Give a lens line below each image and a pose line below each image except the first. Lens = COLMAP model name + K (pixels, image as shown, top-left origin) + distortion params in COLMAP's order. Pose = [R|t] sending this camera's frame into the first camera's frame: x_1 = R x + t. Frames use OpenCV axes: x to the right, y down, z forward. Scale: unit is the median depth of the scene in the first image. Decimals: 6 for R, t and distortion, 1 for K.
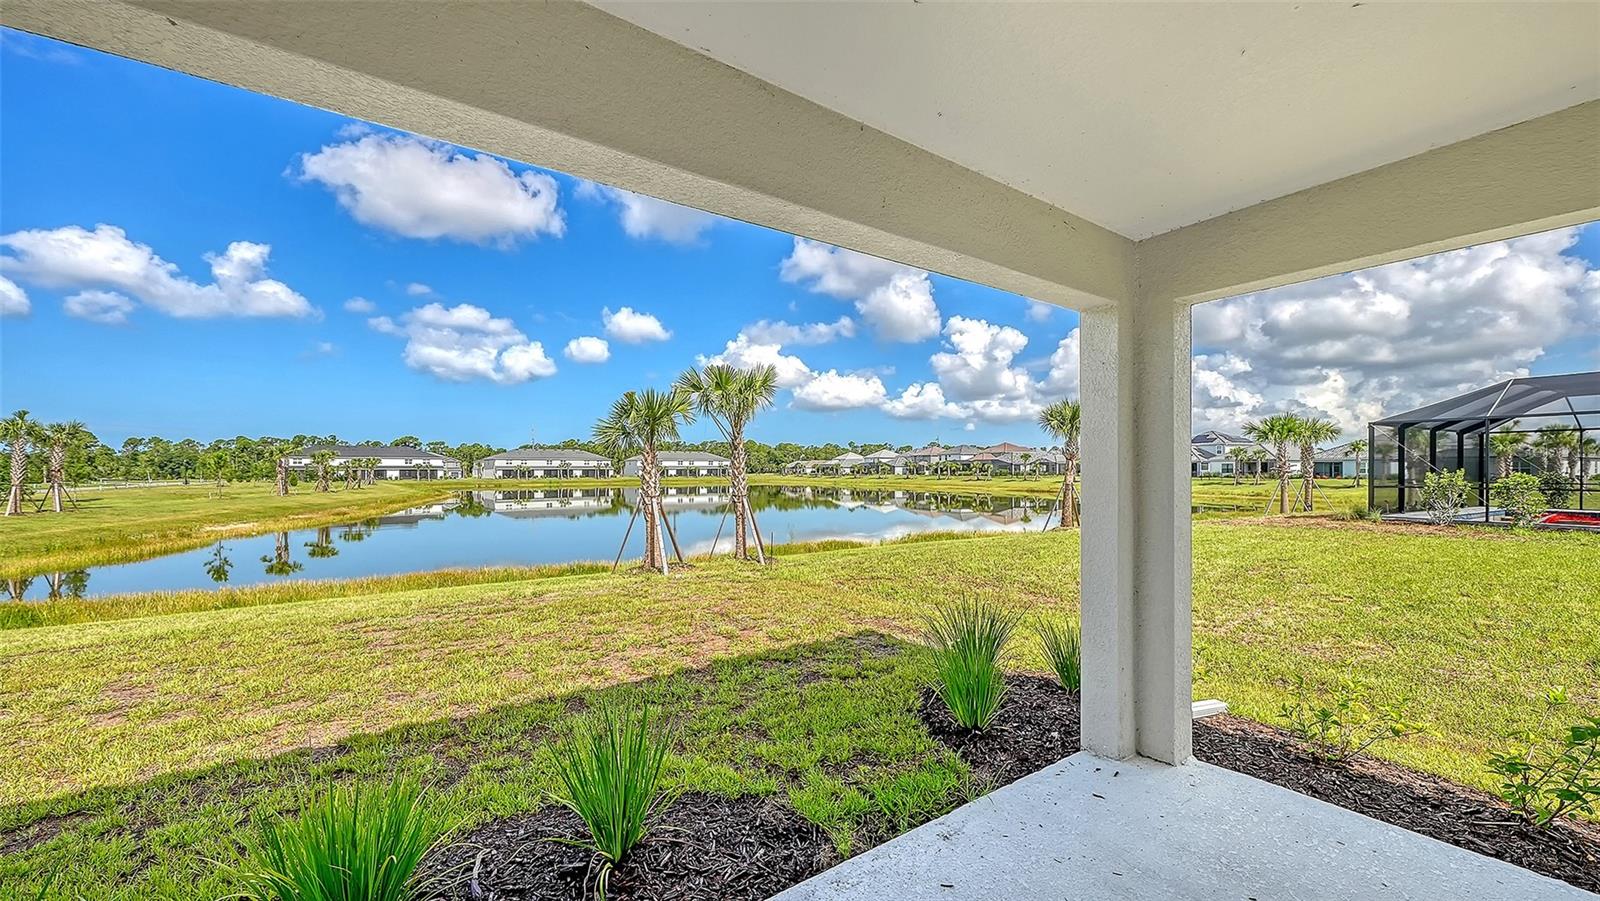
lens RADIAL K [[592.4, 0, 809.7], [0, 592.4, 457.7], [0, 0, 1]] dist [-0.011850, -0.000110]
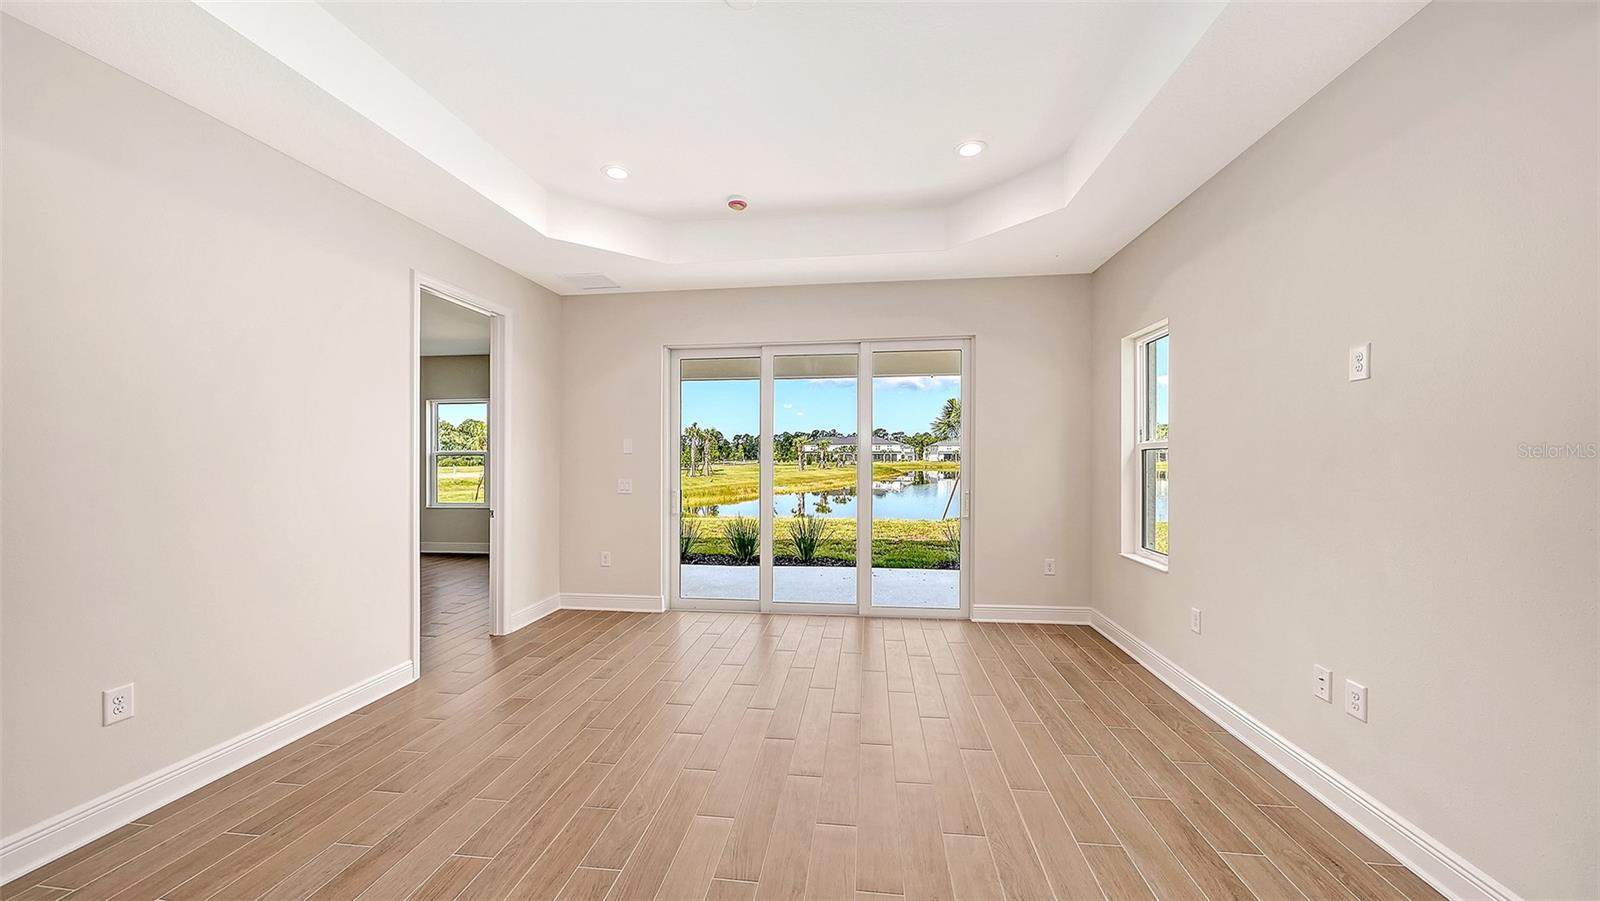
lens RADIAL K [[560.3, 0, 805.5], [0, 560.3, 472.1], [0, 0, 1]] dist [-0.005401, 0.000185]
pose [[0.739307, 0.020188, -0.673065, 0.036782], [0.015241, 0.998793, 0.046700, 0.000059], [0.673196, -0.044784, 0.738107, -0.027830]]
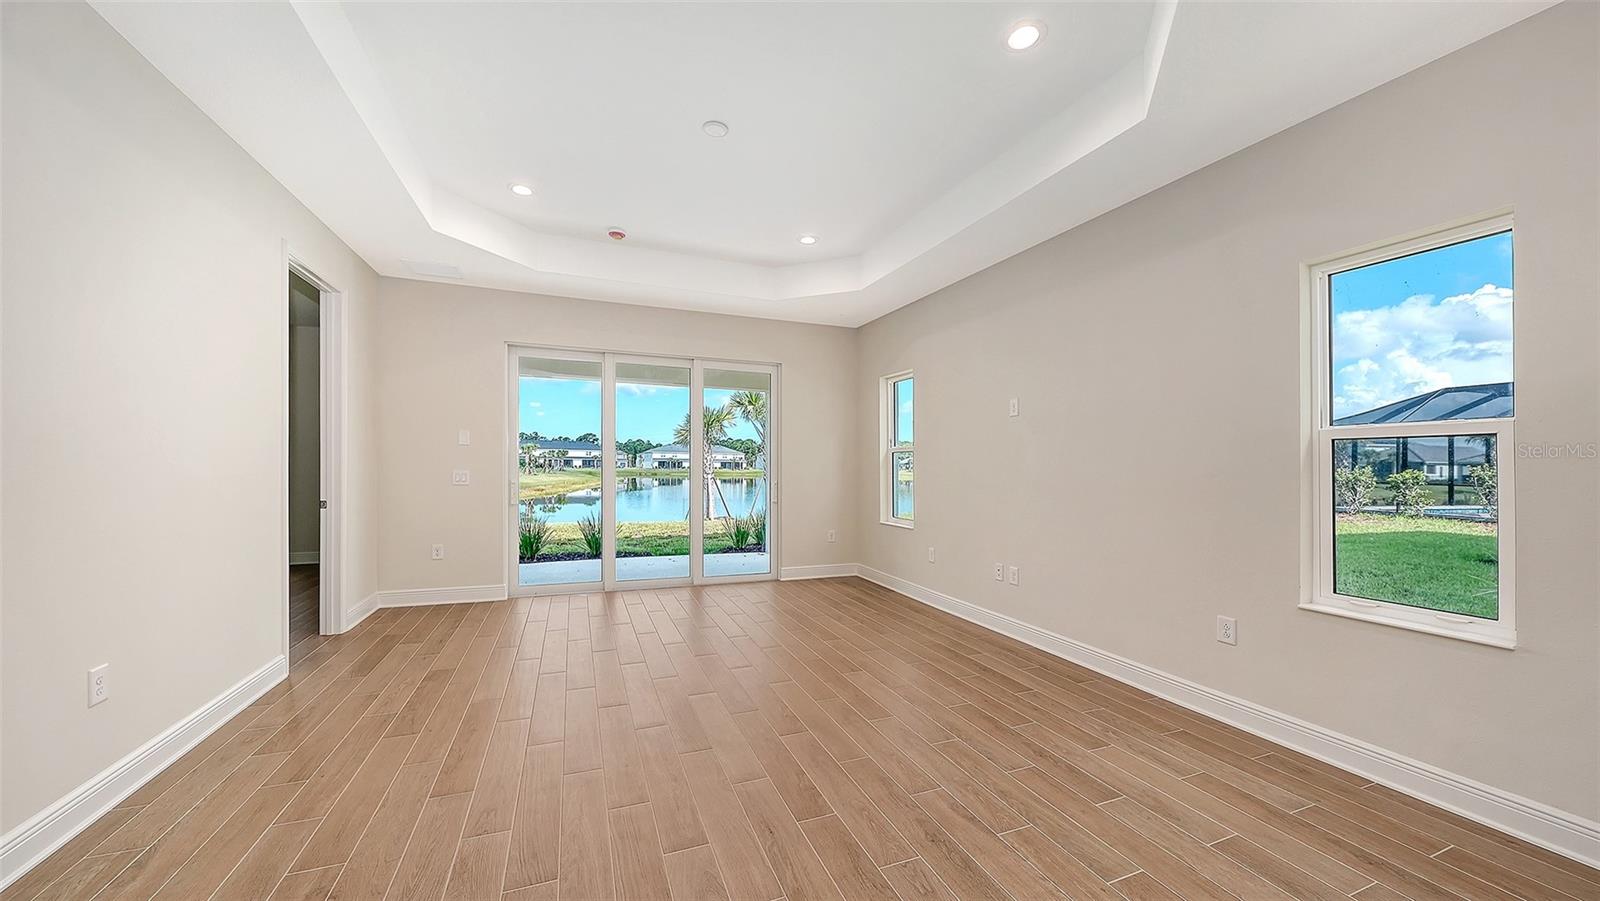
lens RADIAL K [[560.3, 0, 801.4], [0, 560.3, 474.5], [0, 0, 1]] dist [-0.005401, 0.000185]
pose [[0.971463, 0.020624, -0.236293, 0.033469], [-0.011857, 0.999190, 0.038463, 0.000672], [0.236895, -0.034564, 0.970920, -0.039561]]
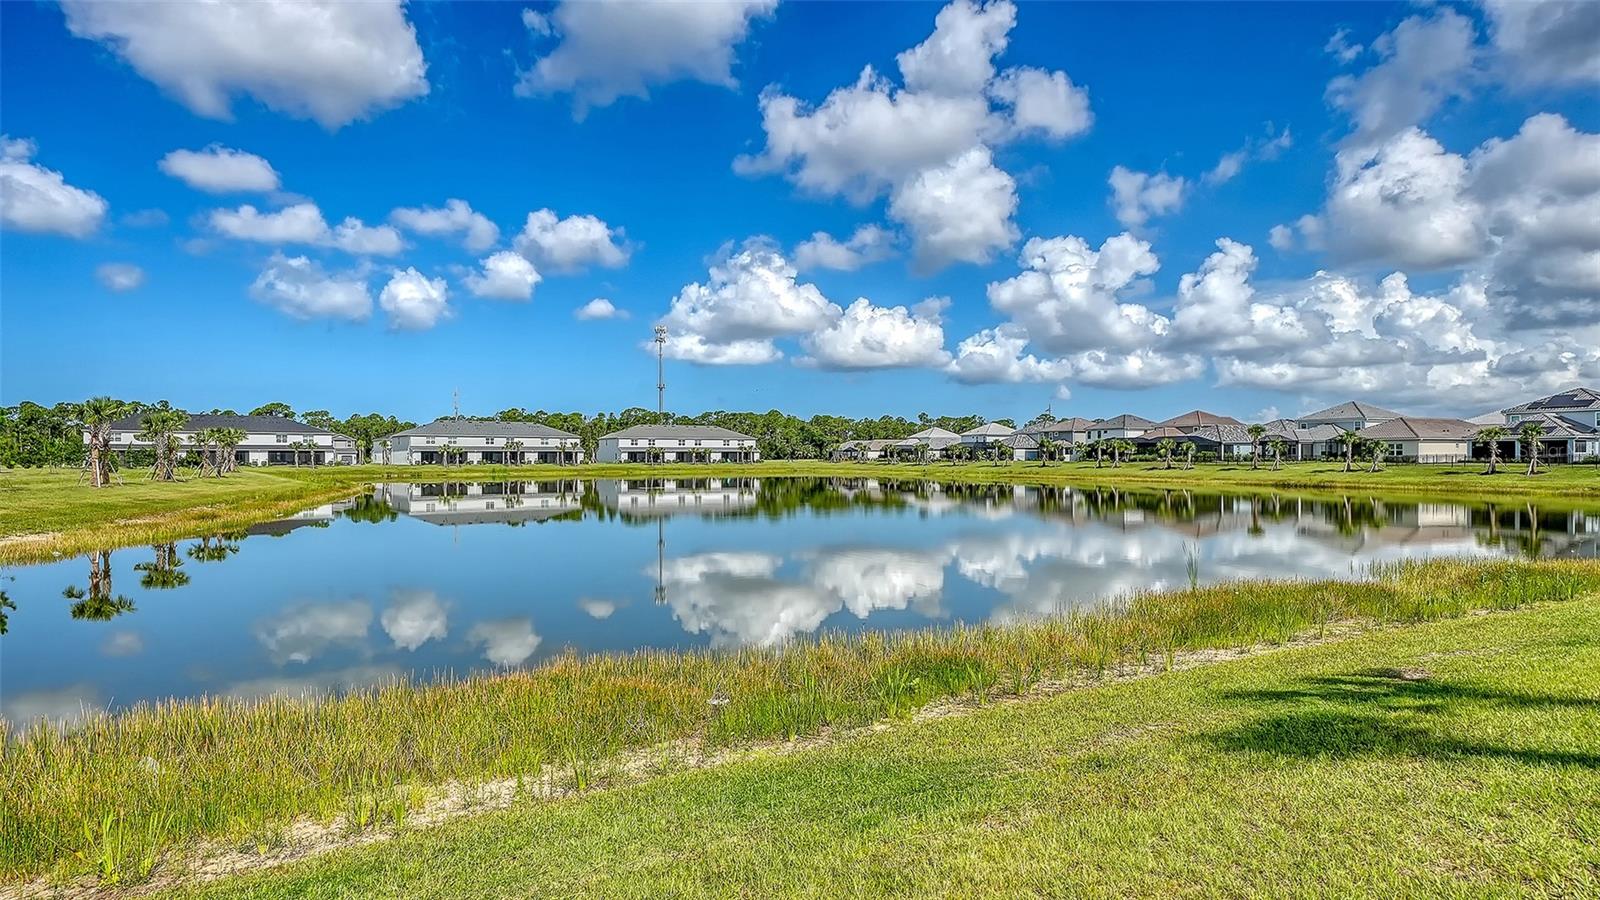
lens RADIAL K [[849.4, 0, 787.2], [0, 849.4, 447.3], [0, 0, 1]] dist [0.022103, -0.000858]
pose [[0.998859, 0.001520, -0.047742, -0.064346], [-0.001084, 0.999958, 0.009154, 0.006463], [0.047753, -0.009092, 0.998818, 0.064377]]
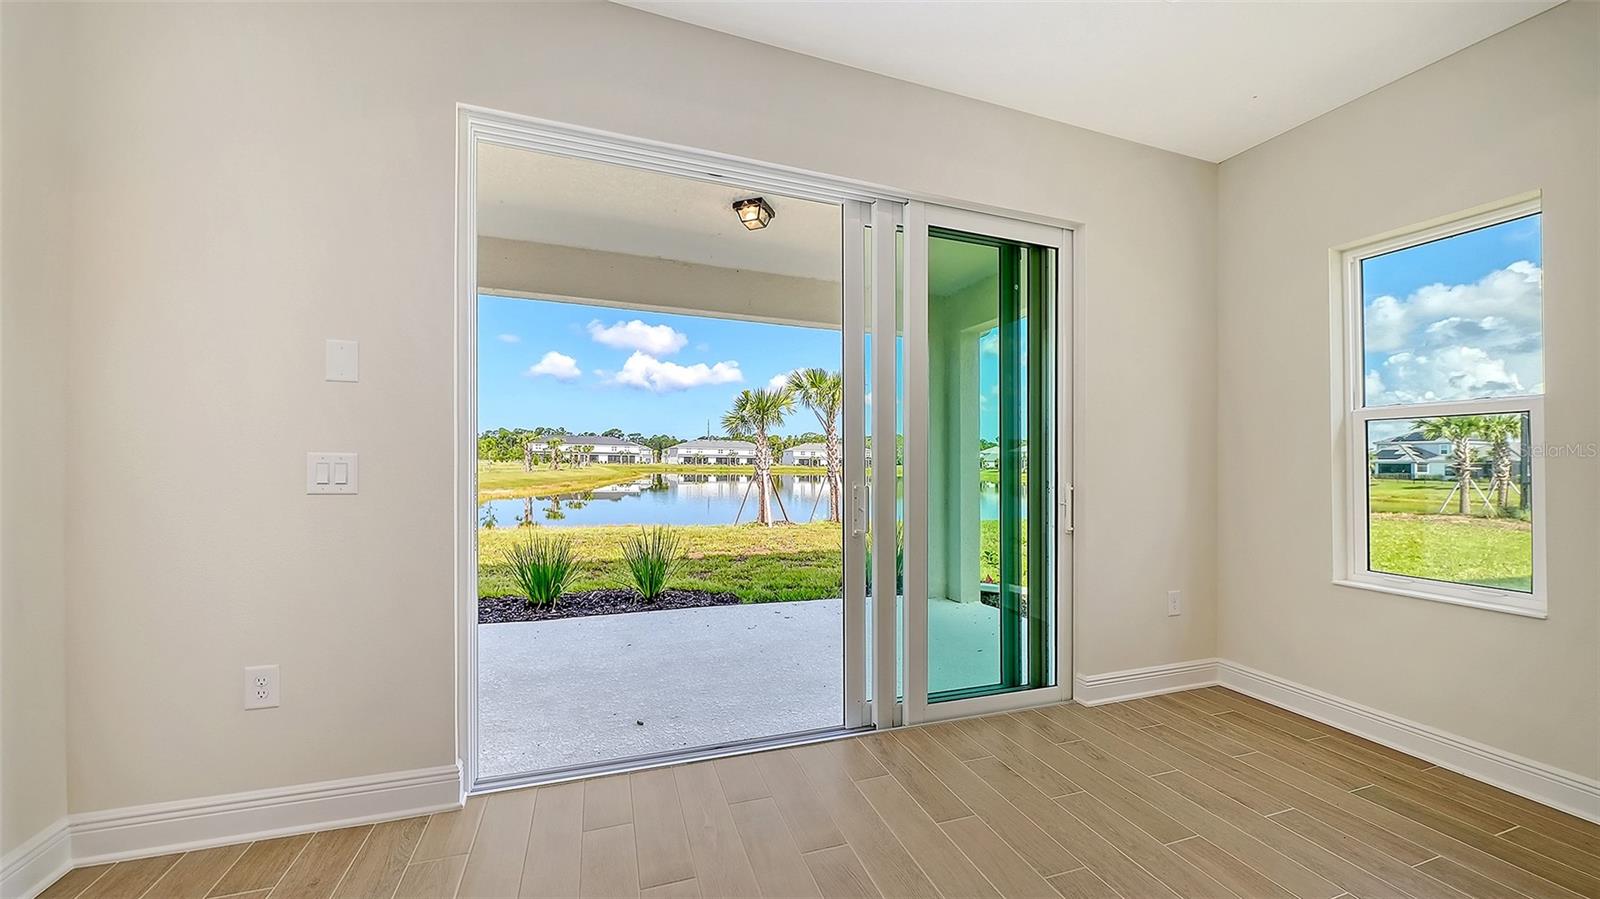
lens RADIAL K [[561.4, 0, 800.1], [0, 561.4, 476.1], [0, 0, 1]] dist [-0.014307, -0.000504]
pose [[0.960618, 0.028475, -0.276408, 0.016287], [-0.015902, 0.998739, 0.047623, 0.001919], [0.277416, -0.041352, 0.959860, -0.017567]]
